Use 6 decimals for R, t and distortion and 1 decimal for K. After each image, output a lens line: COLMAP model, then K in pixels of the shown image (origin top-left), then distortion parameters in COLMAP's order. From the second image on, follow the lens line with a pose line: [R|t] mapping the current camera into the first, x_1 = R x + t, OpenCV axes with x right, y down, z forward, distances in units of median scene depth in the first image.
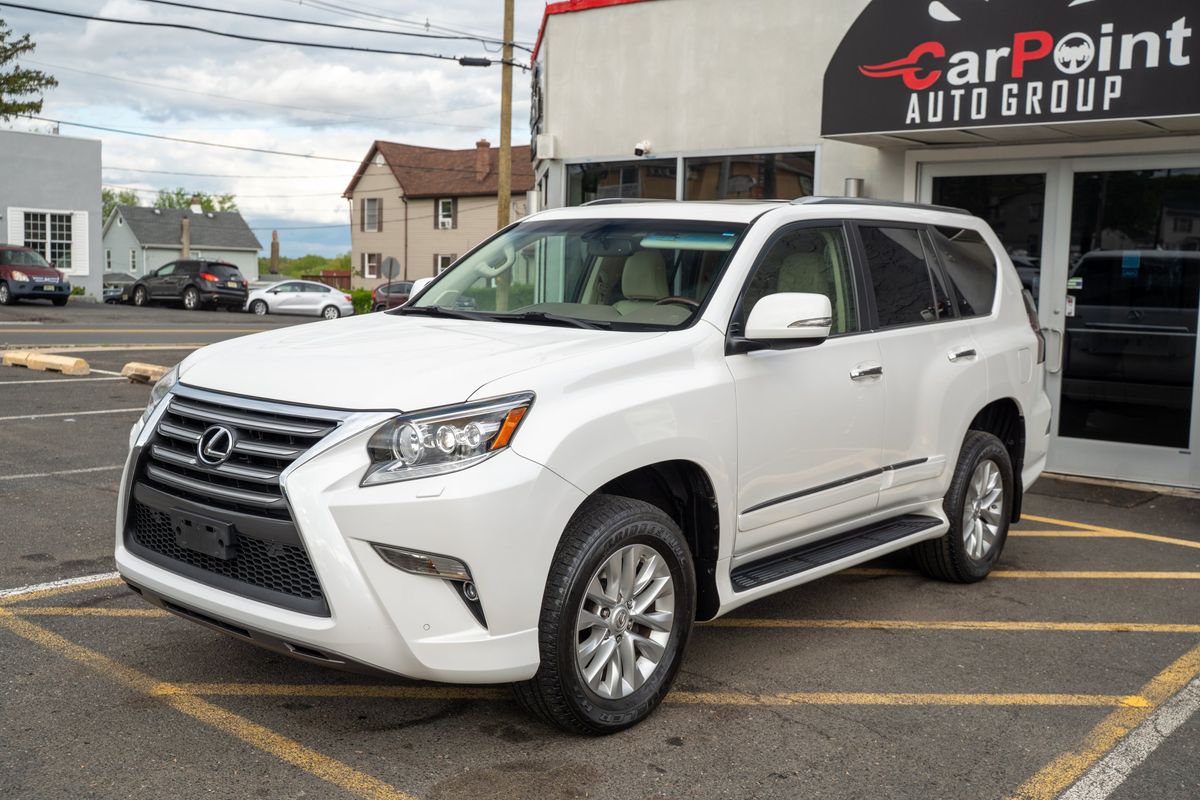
lens RADIAL K [[1235.3, 0, 596.7], [0, 1235.3, 400.2], [0, 0, 1]] dist [-0.045840, 0.111511]
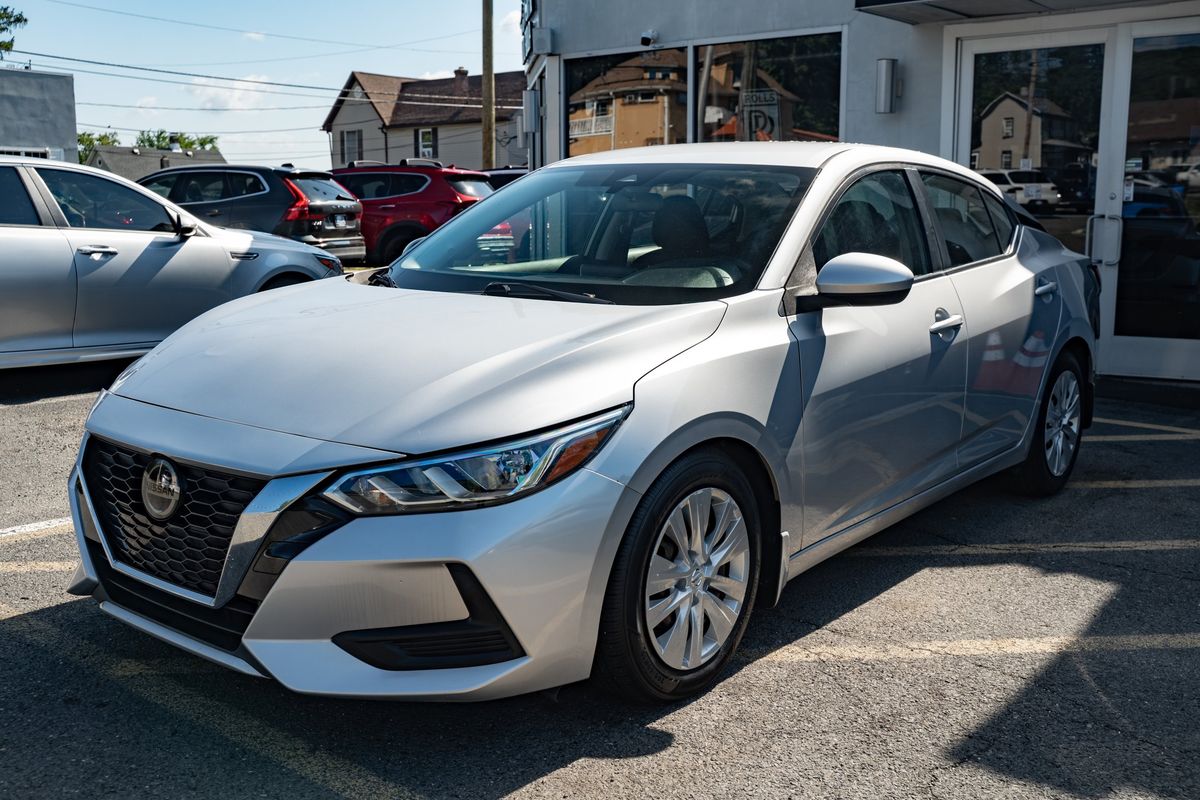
lens RADIAL K [[1191.0, 0, 602.0], [0, 1191.0, 401.4], [0, 0, 1]] dist [-0.057900, 0.109675]
pose [[0.999333, -0.030035, 0.020794, -0.033253], [0.028723, 0.997740, 0.060737, 0.016533], [-0.022571, -0.060100, 0.997937, 0.135314]]
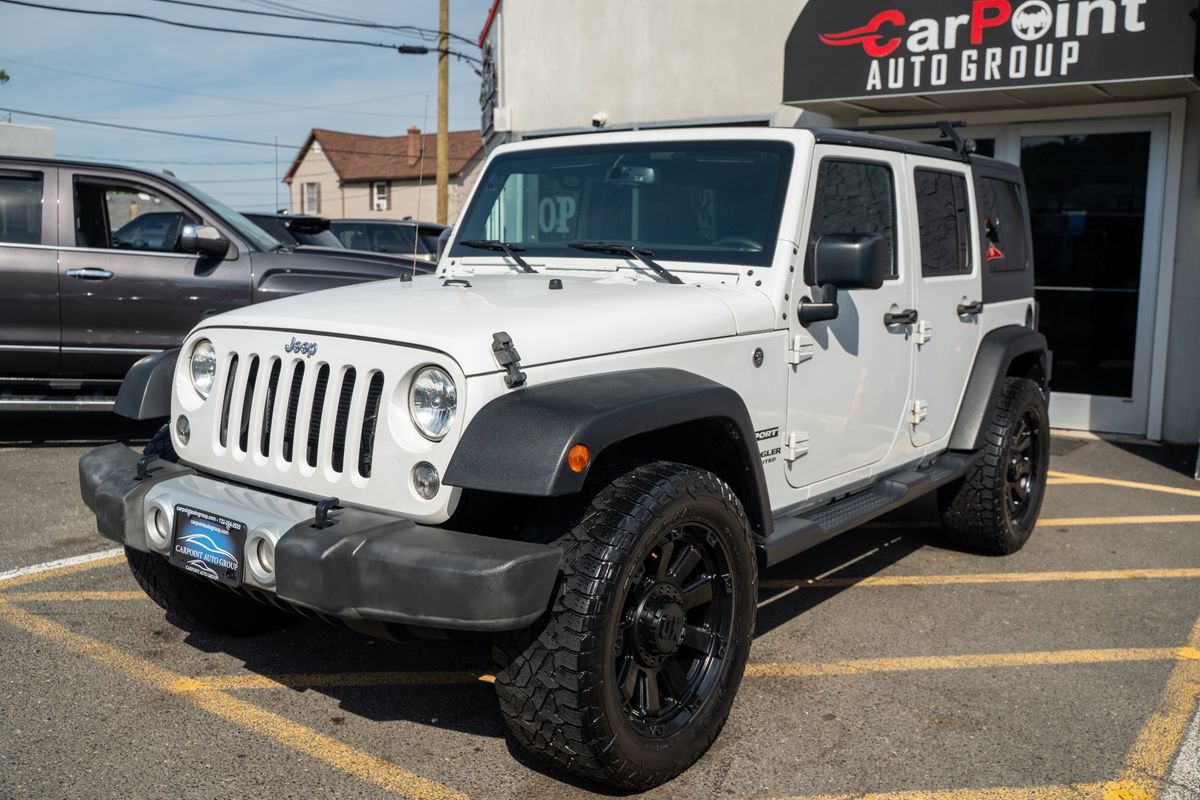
lens RADIAL K [[1110.5, 0, 593.5], [0, 1110.5, 400.0], [0, 0, 1]] dist [-0.077211, 0.097524]
pose [[0.997173, -0.021222, 0.072078, -0.053412], [0.018998, 0.999326, 0.031404, 0.002917], [-0.072696, -0.029946, 0.996904, 0.090134]]
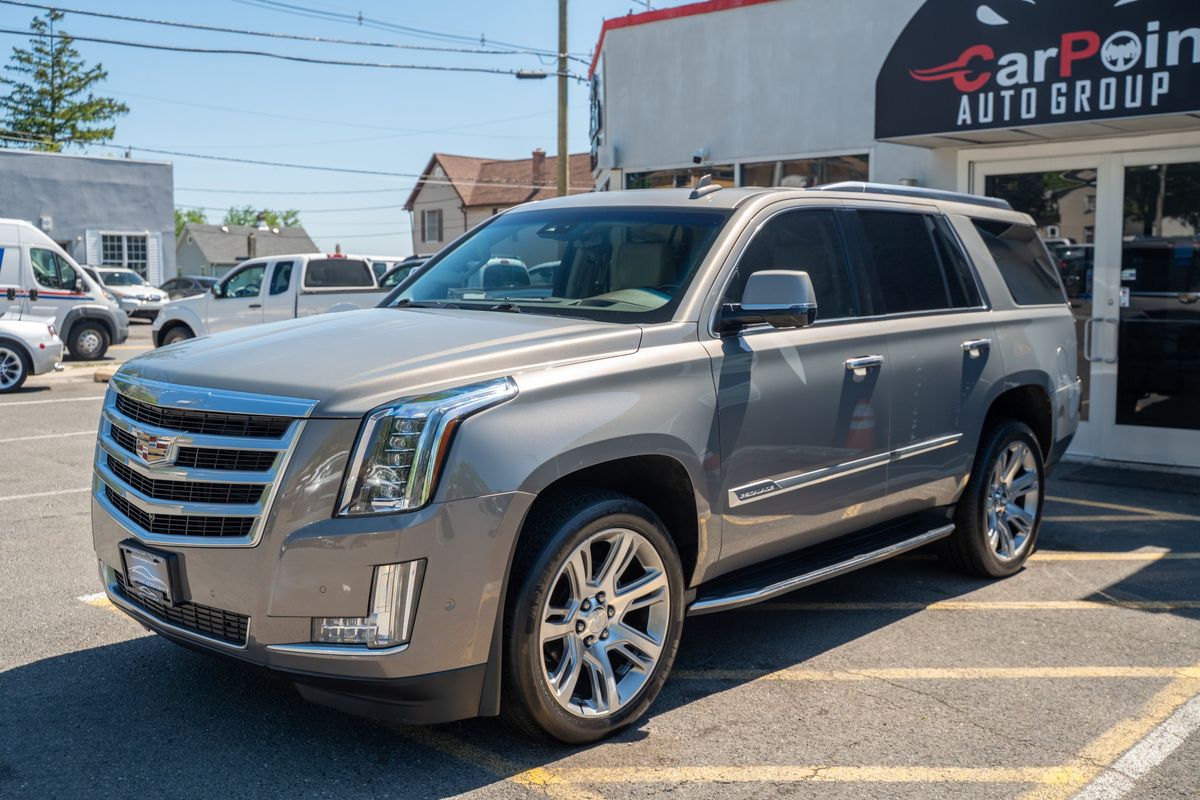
lens RADIAL K [[1222.7, 0, 598.7], [0, 1222.7, 398.8], [0, 0, 1]] dist [-0.054638, 0.119787]
pose [[0.998656, -0.024718, -0.045546, -0.008689], [0.024576, 0.999691, -0.003670, 0.001300], [0.045622, 0.002546, 0.998956, -0.033579]]
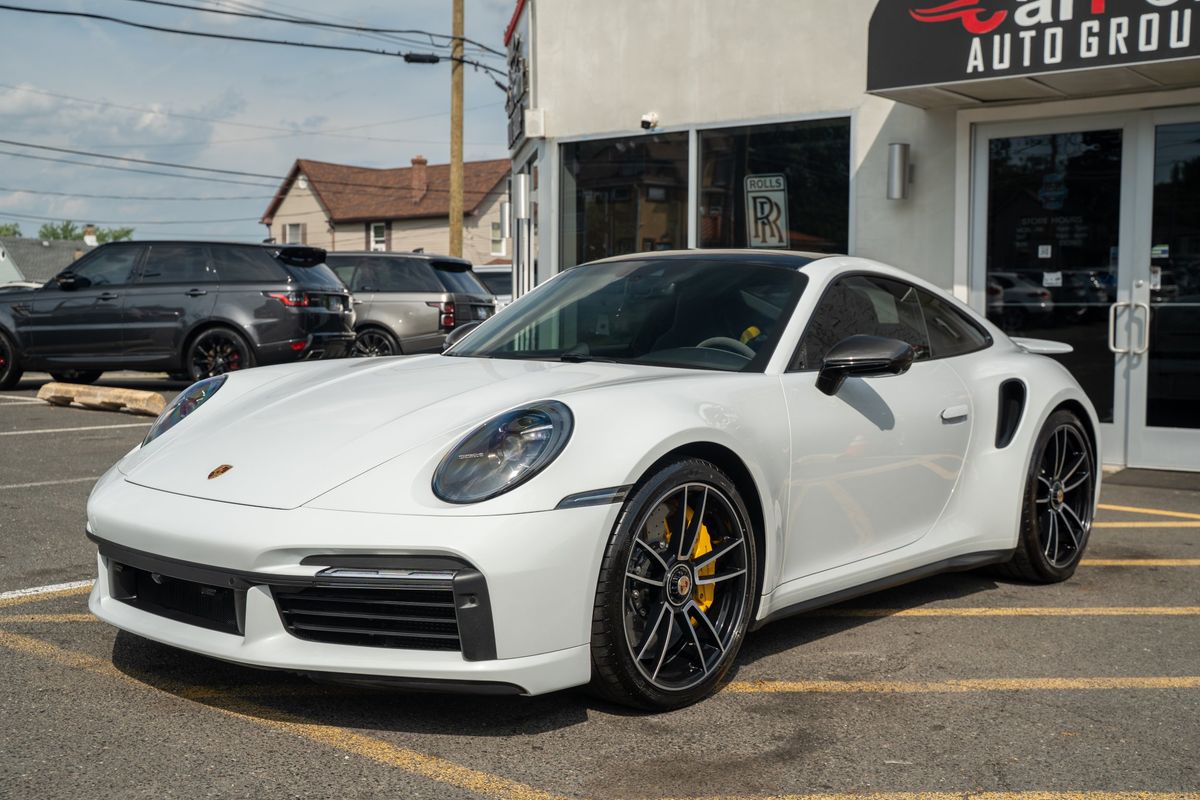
lens RADIAL K [[1360.7, 0, 597.2], [0, 1360.7, 399.1], [0, 0, 1]] dist [-0.004389, 0.108965]
pose [[0.998697, -0.020220, 0.046866, -0.066859], [0.022096, 0.998961, -0.039860, 0.043933], [-0.046011, 0.040843, 0.998106, 0.051658]]
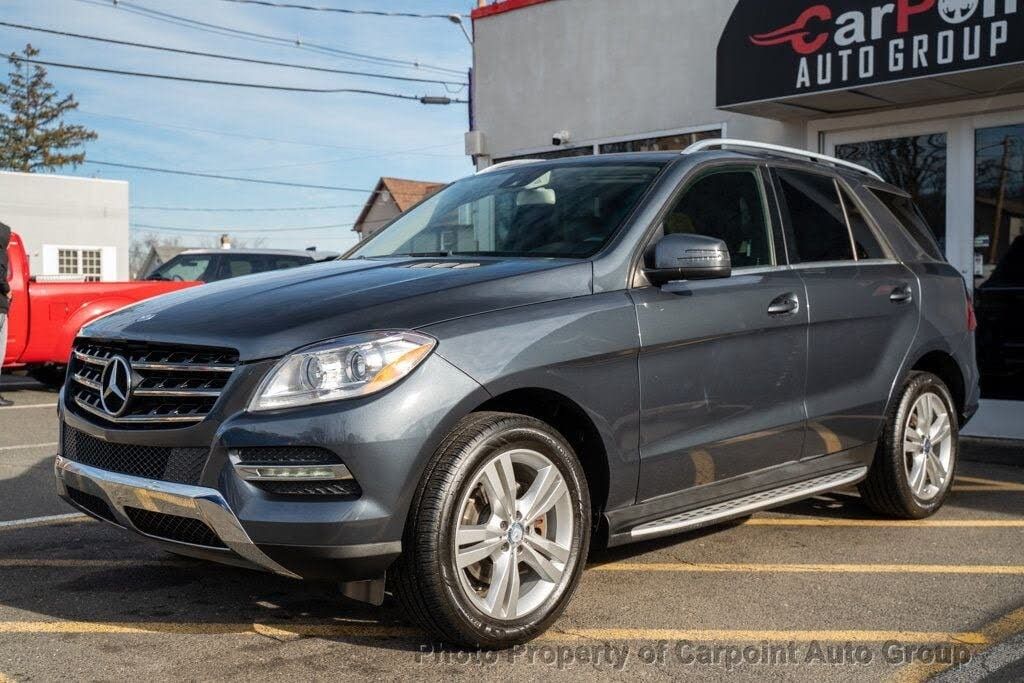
lens RADIAL K [[1151.5, 0, 511.2], [0, 1151.5, 340.8], [0, 0, 1]] dist [-0.026122, 0.146136]
pose [[0.995924, -0.027939, -0.085760, 0.099778], [0.021873, 0.997245, -0.070882, 0.044331], [0.087504, 0.068718, 0.993791, 0.066036]]
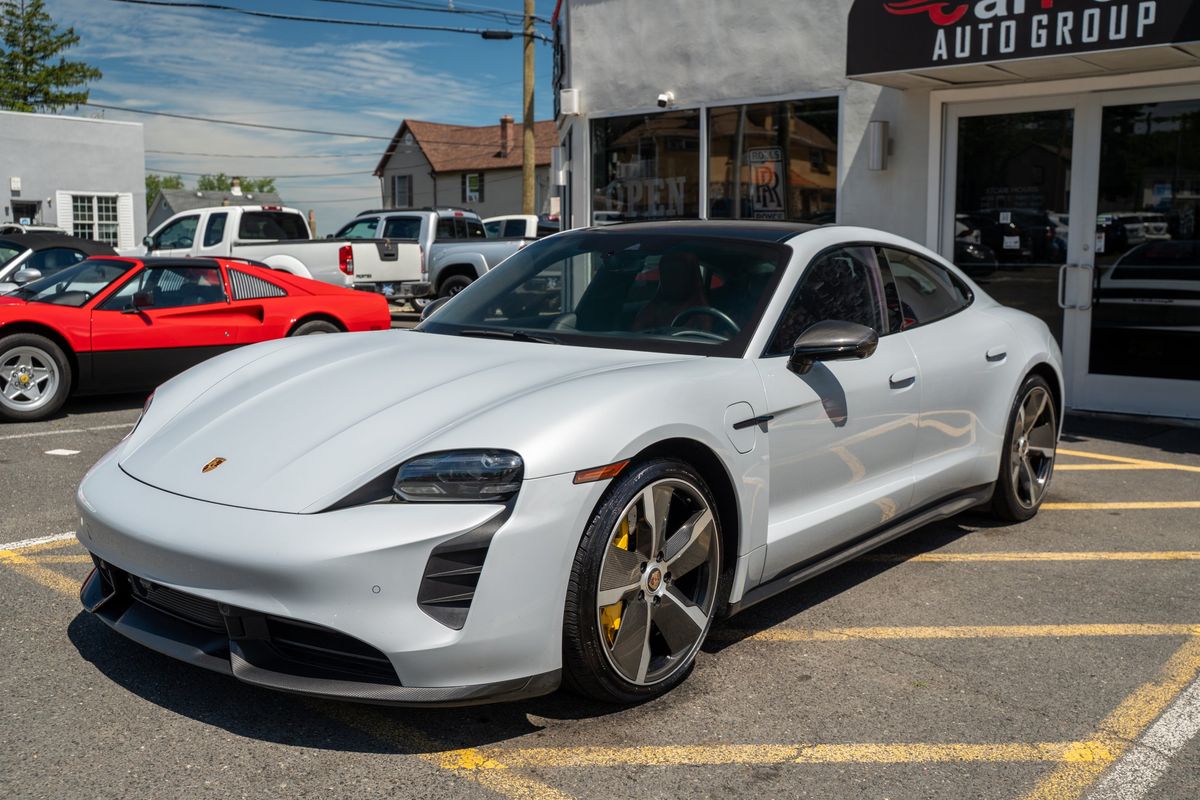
lens RADIAL K [[1167.7, 0, 603.4], [0, 1167.7, 403.3], [0, 0, 1]] dist [-0.065167, 0.107157]
pose [[0.999671, -0.021042, -0.014680, -0.006236], [0.021477, 0.999314, 0.030154, 0.018376], [0.014036, -0.030460, 0.999437, 0.058915]]
